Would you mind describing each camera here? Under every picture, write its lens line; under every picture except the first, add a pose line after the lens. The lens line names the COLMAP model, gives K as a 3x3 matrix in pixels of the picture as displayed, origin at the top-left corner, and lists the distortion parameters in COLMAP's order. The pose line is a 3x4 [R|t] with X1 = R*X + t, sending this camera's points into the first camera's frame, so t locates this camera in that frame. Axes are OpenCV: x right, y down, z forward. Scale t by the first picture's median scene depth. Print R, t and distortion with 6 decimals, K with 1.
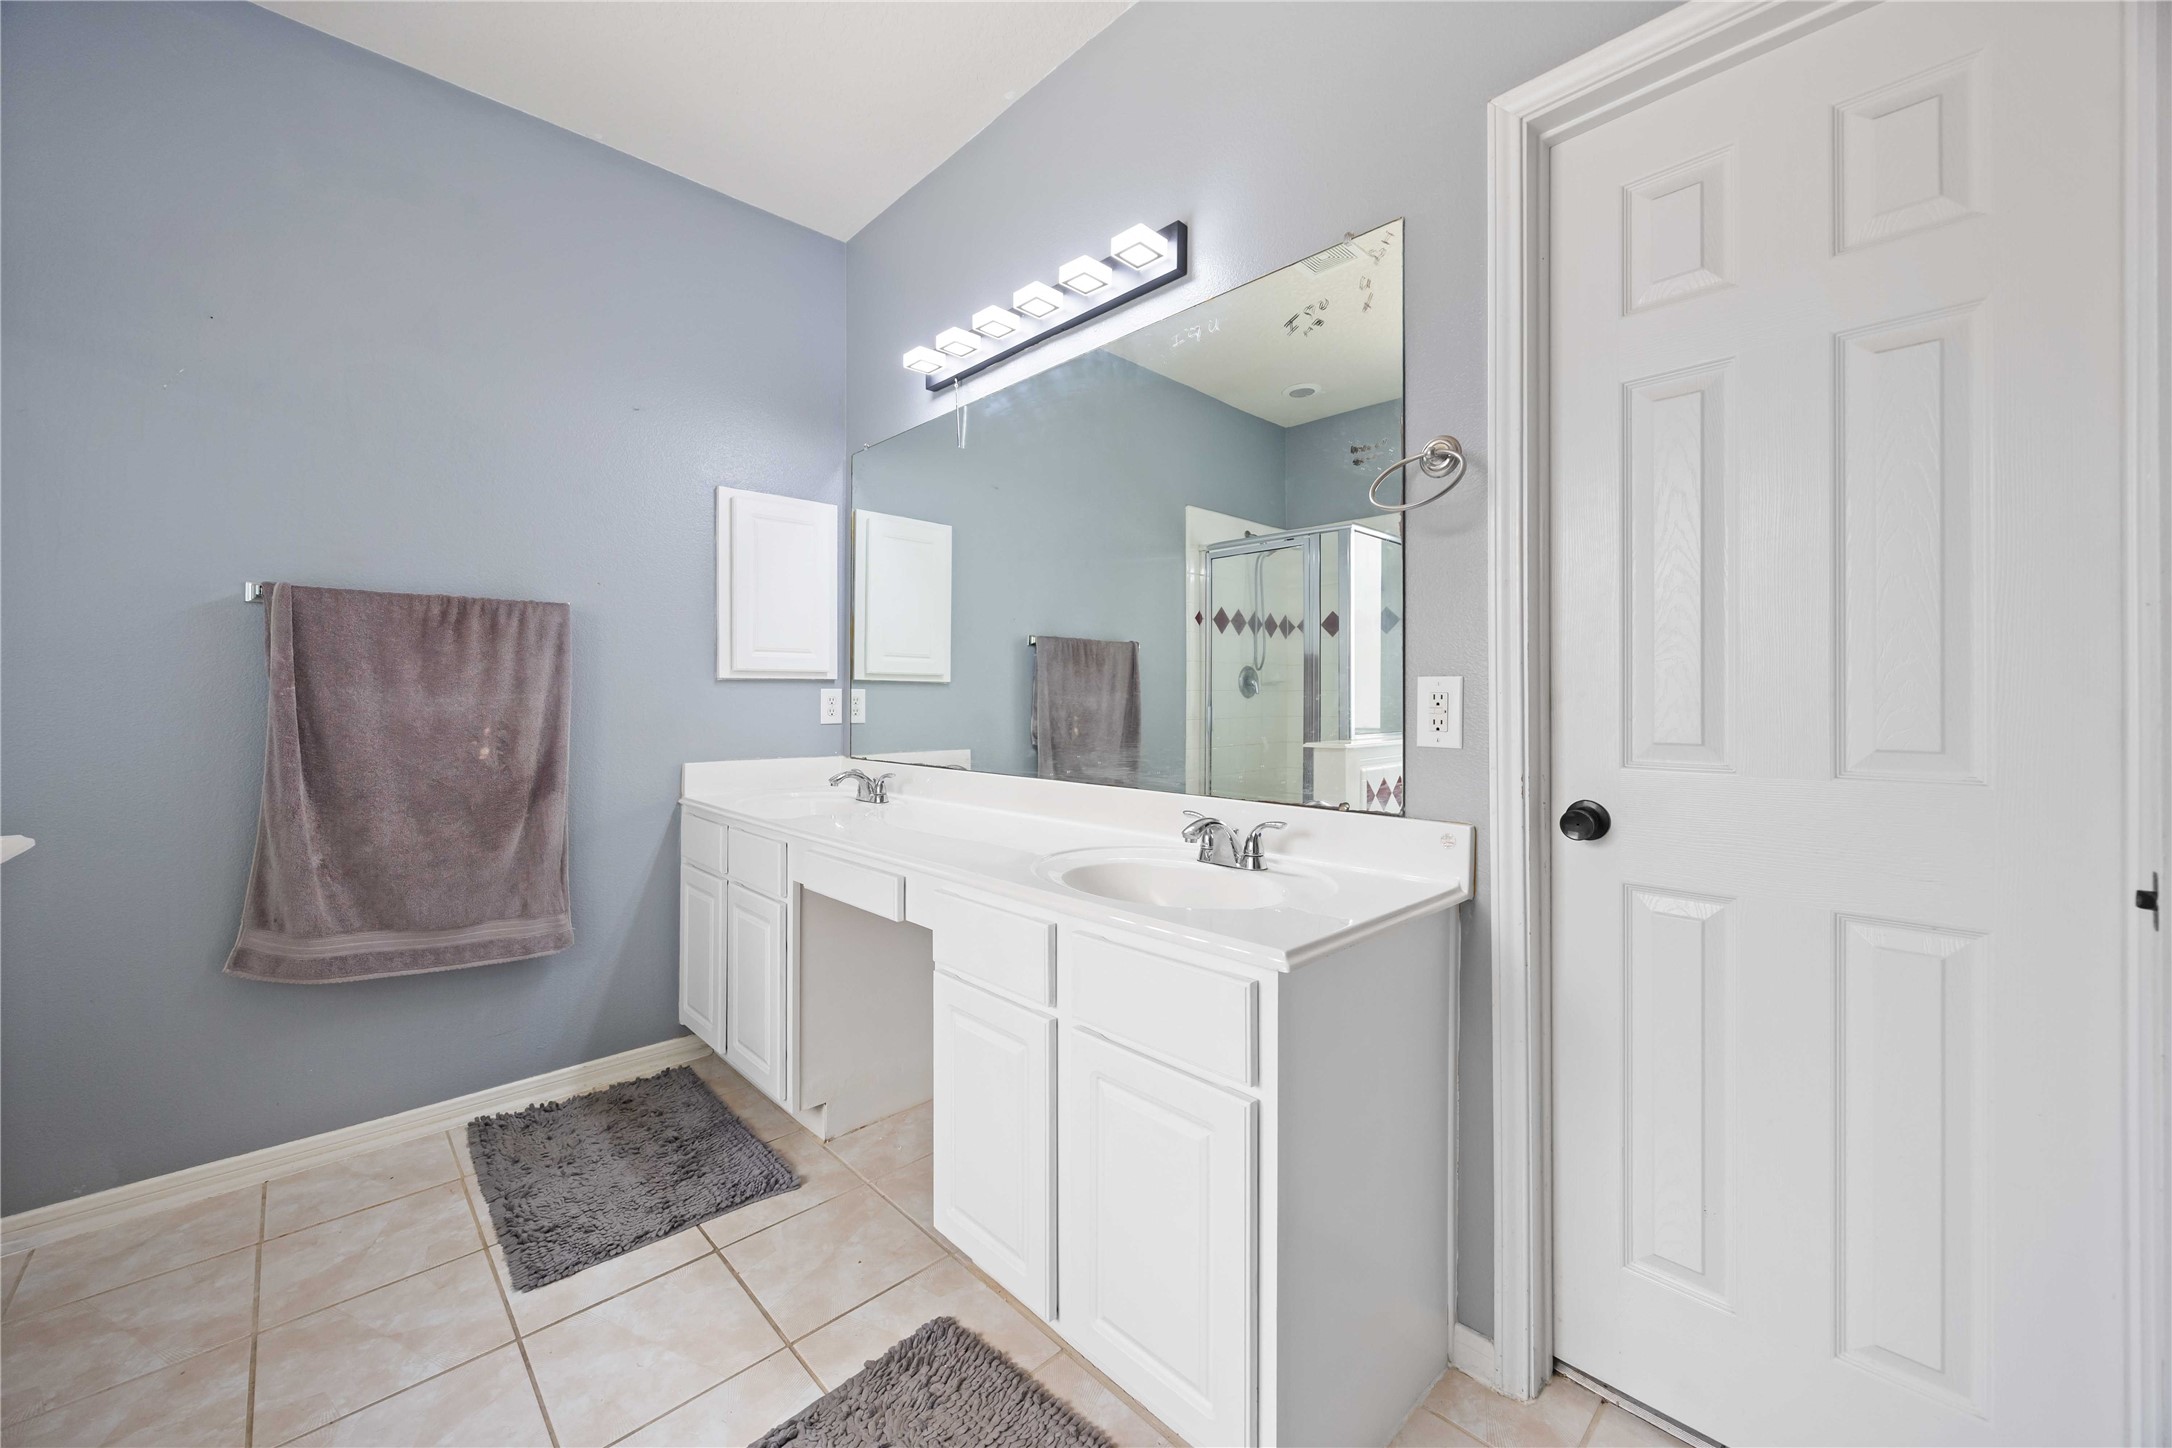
lens RADIAL K [[829.0, 0, 1081.6], [0, 829.0, 701.3], [0, 0, 1]] dist [-0.002061, 0.000193]
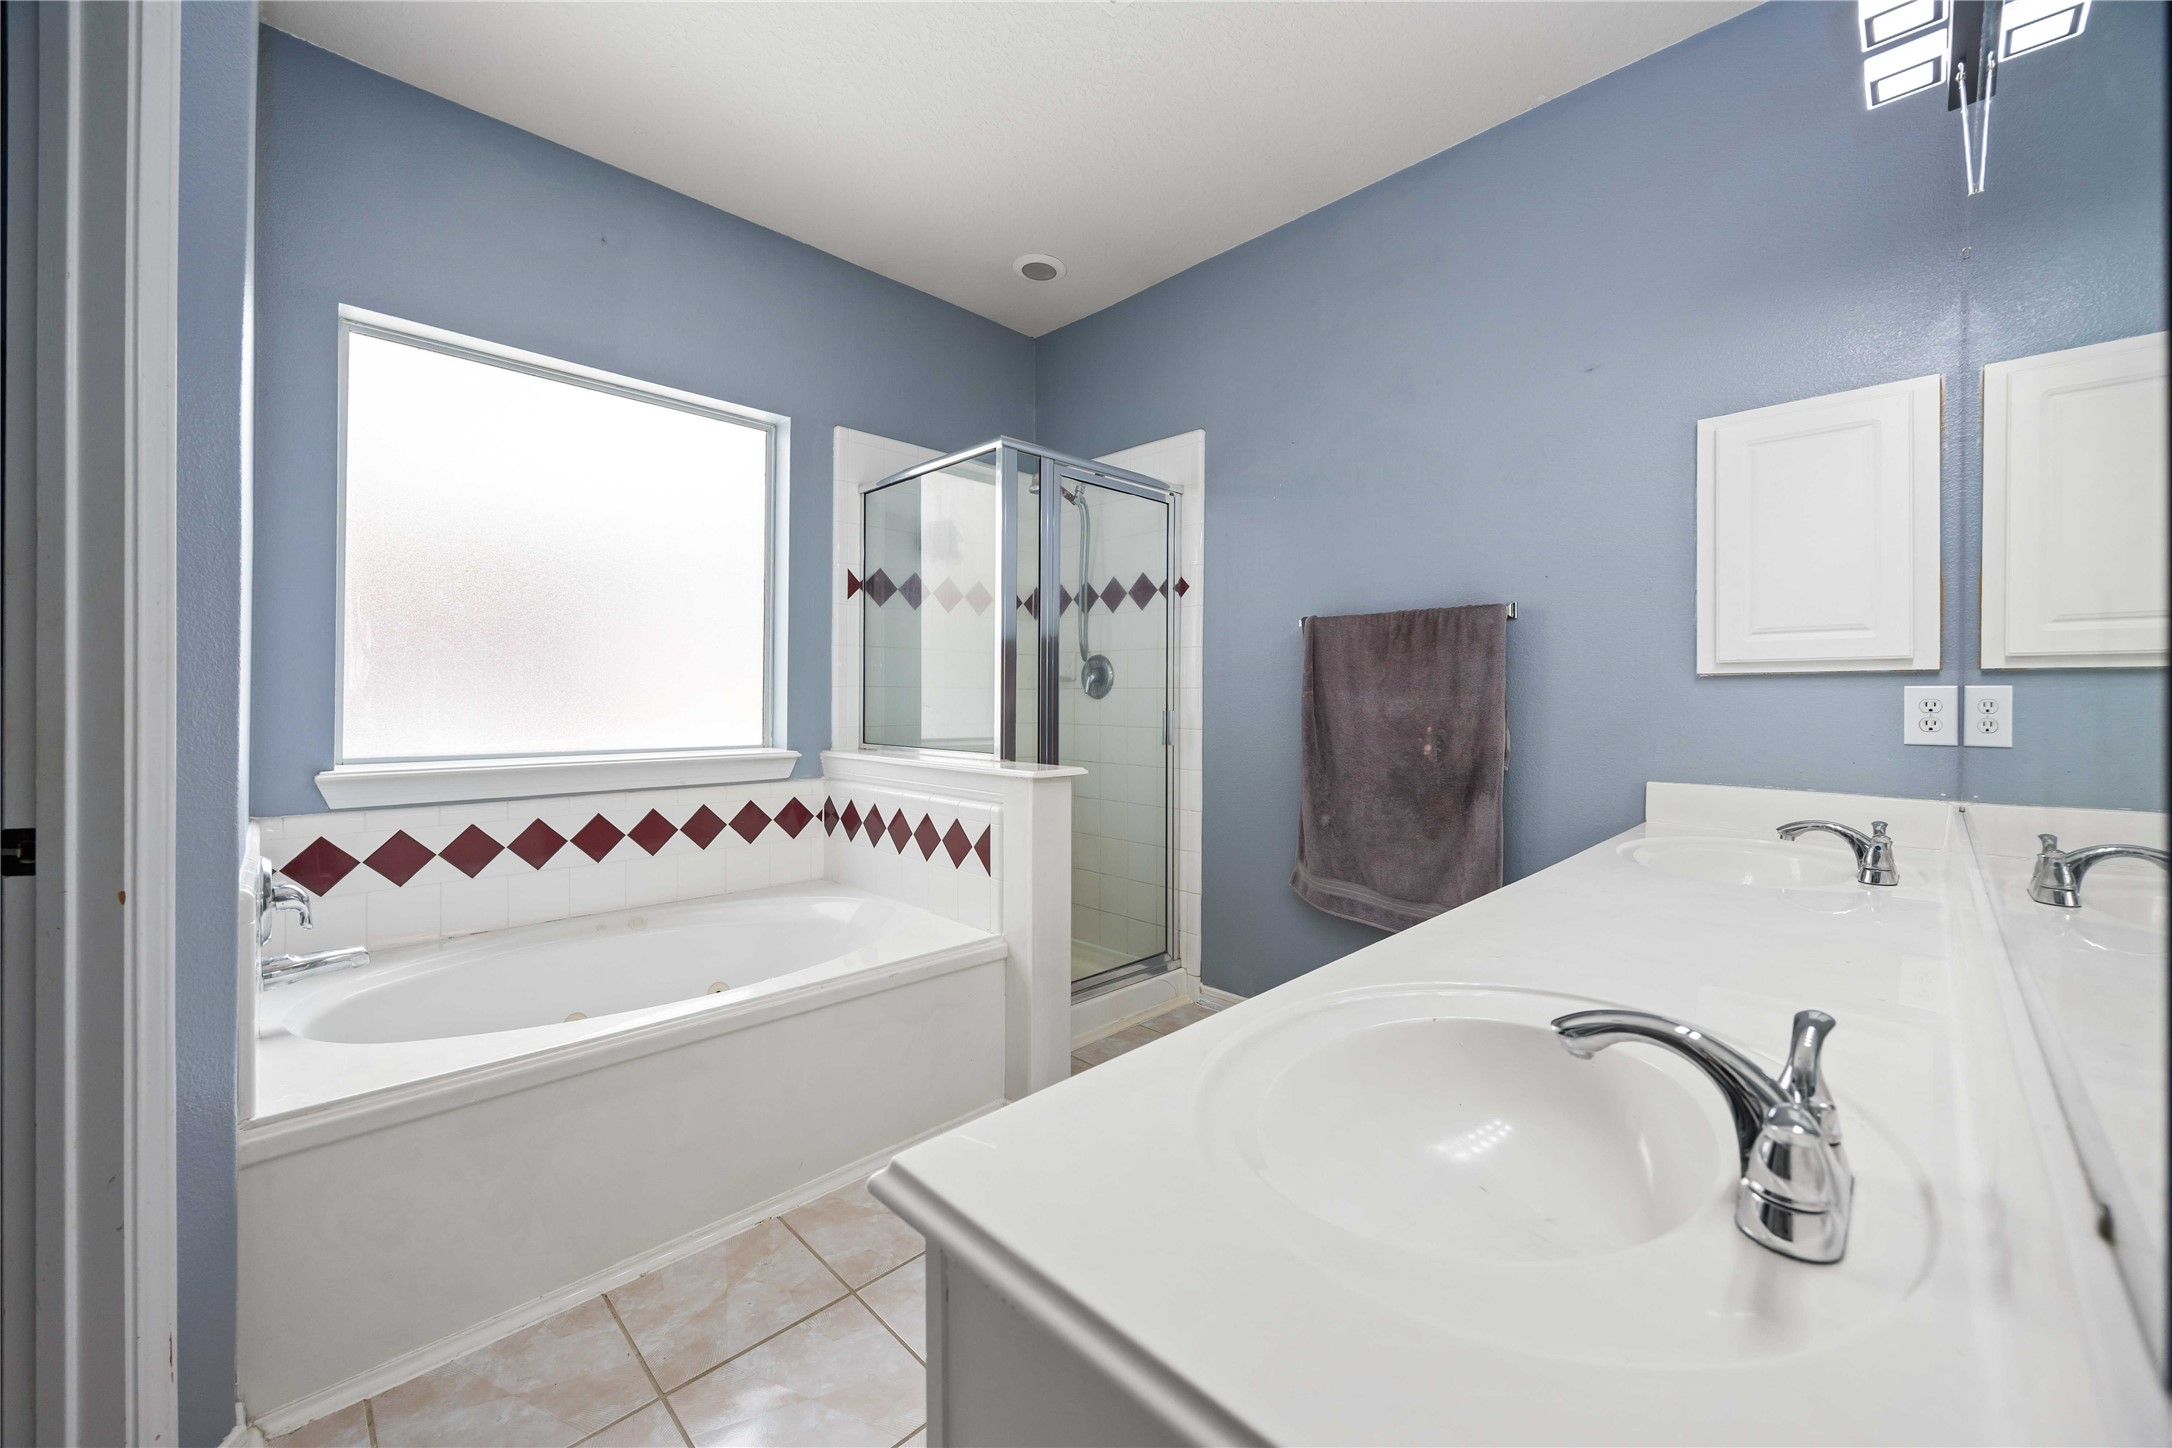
lens RADIAL K [[829.0, 0, 1081.7], [0, 829.0, 697.4], [0, 0, 1]] dist [-0.002061, 0.000193]
pose [[0.017118, 0.000546, -0.999853, 0.392113], [-0.005286, 0.999986, 0.000456, -0.005013], [0.999840, 0.005277, 0.017121, 0.541185]]
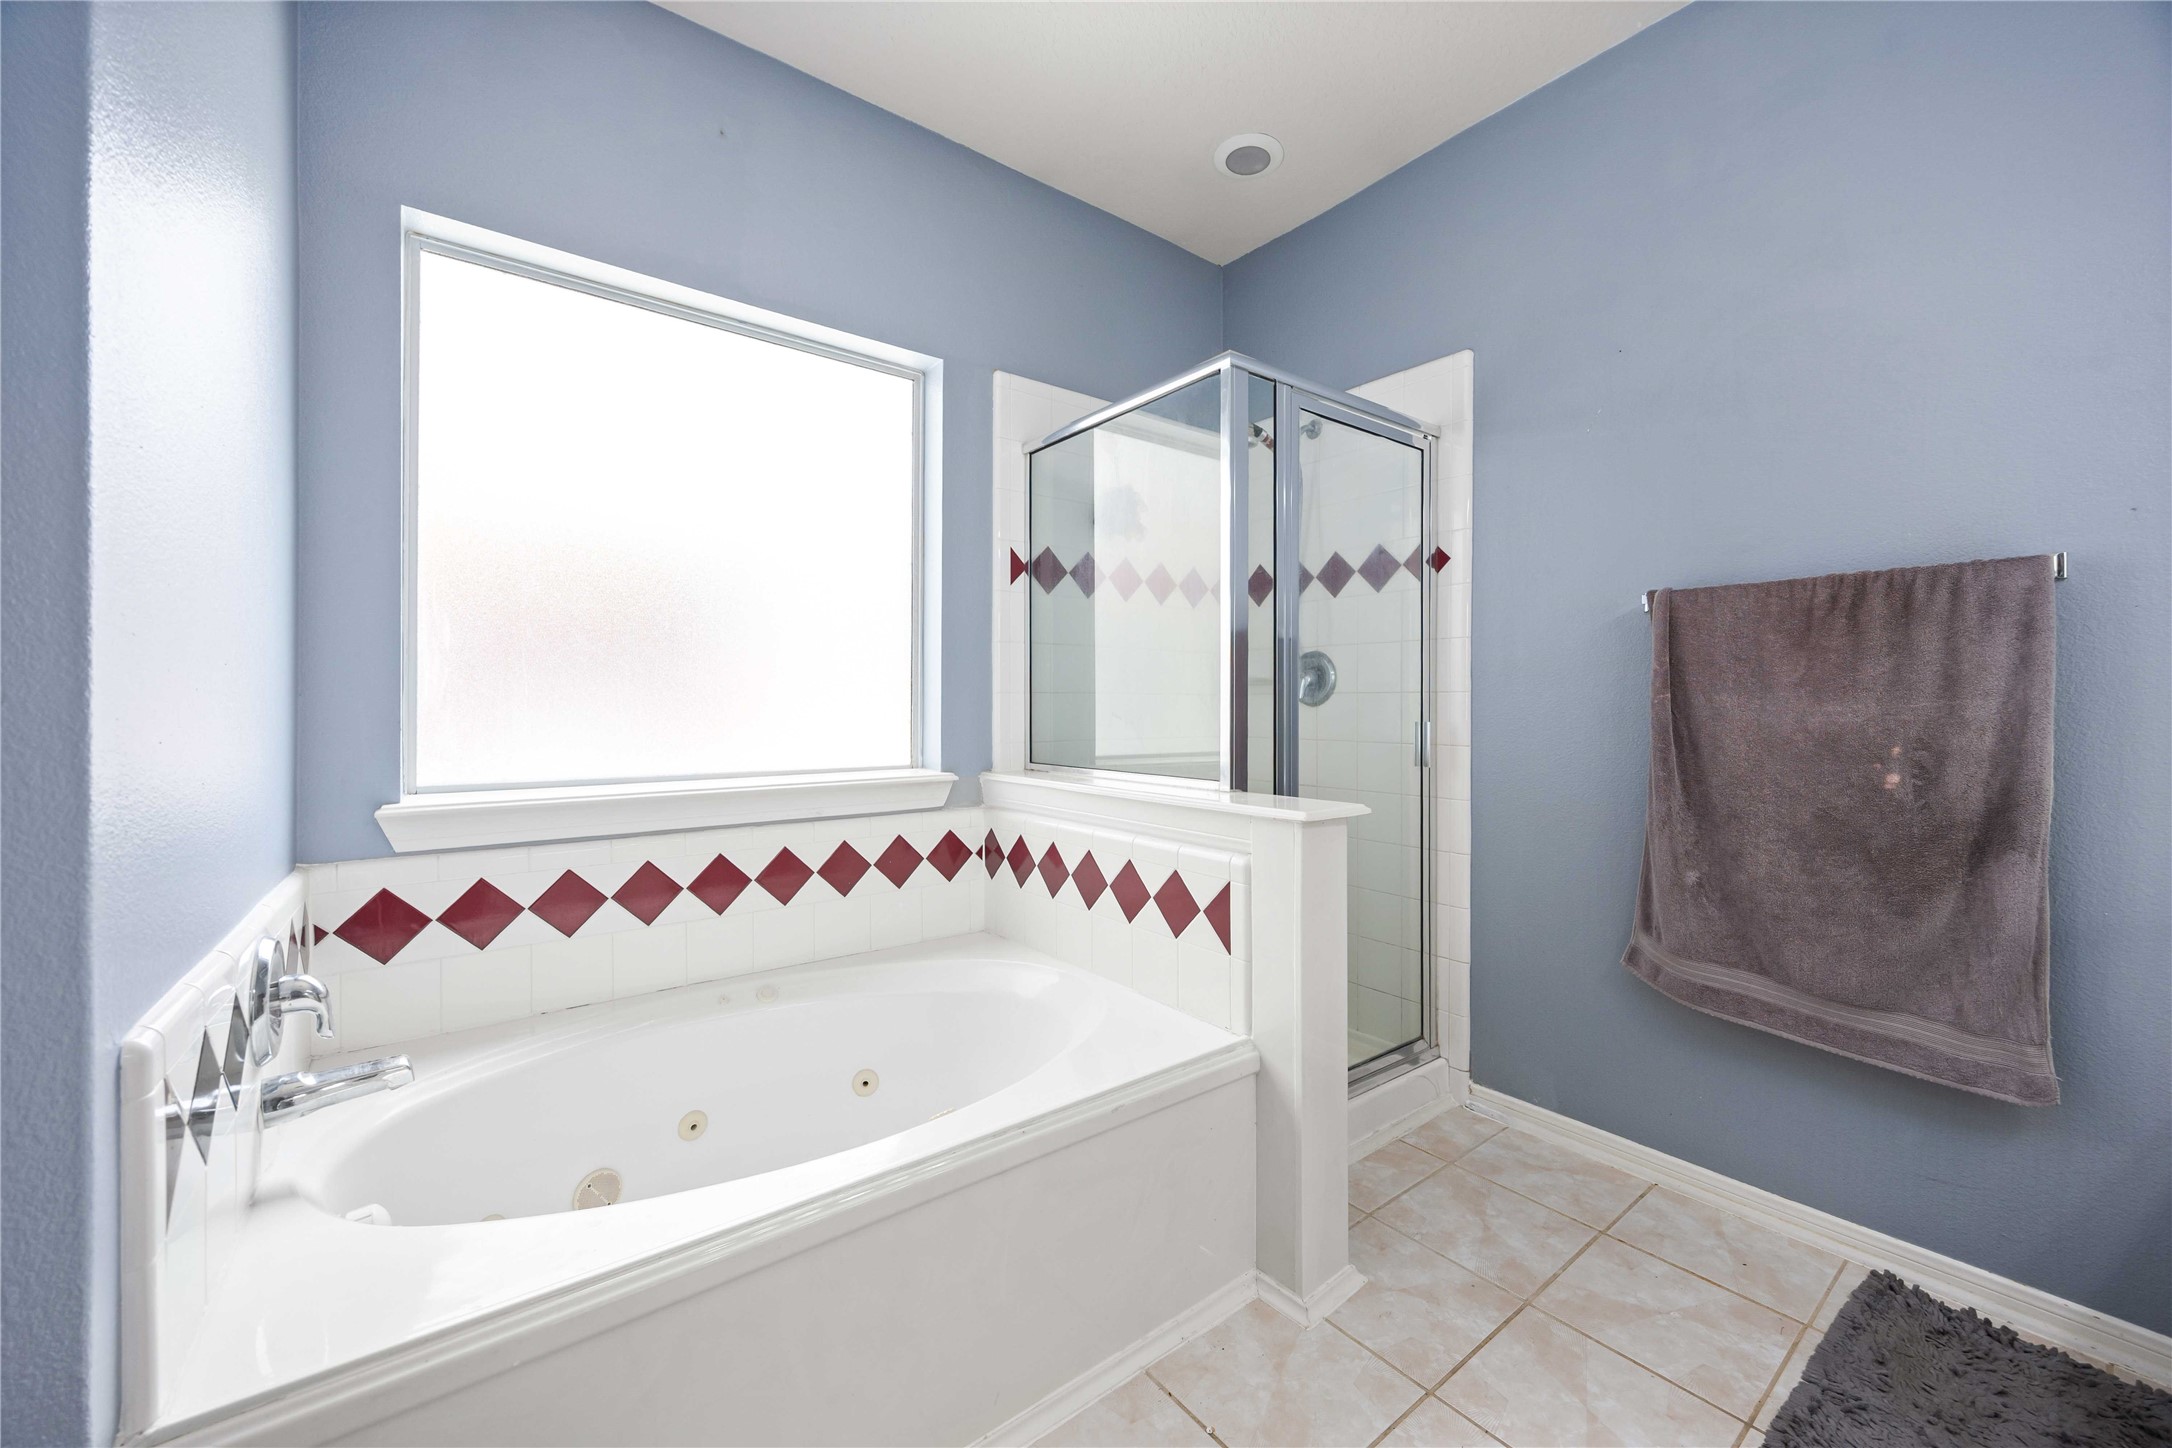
lens RADIAL K [[829.0, 0, 1085.5], [0, 829.0, 707.2], [0, 0, 1]] dist [-0.002061, 0.000193]
pose [[-0.107000, 0.003613, -0.994252, 0.085644], [-0.000283, 0.999993, 0.003664, -0.005284], [0.994259, 0.000673, -0.106999, 0.384315]]
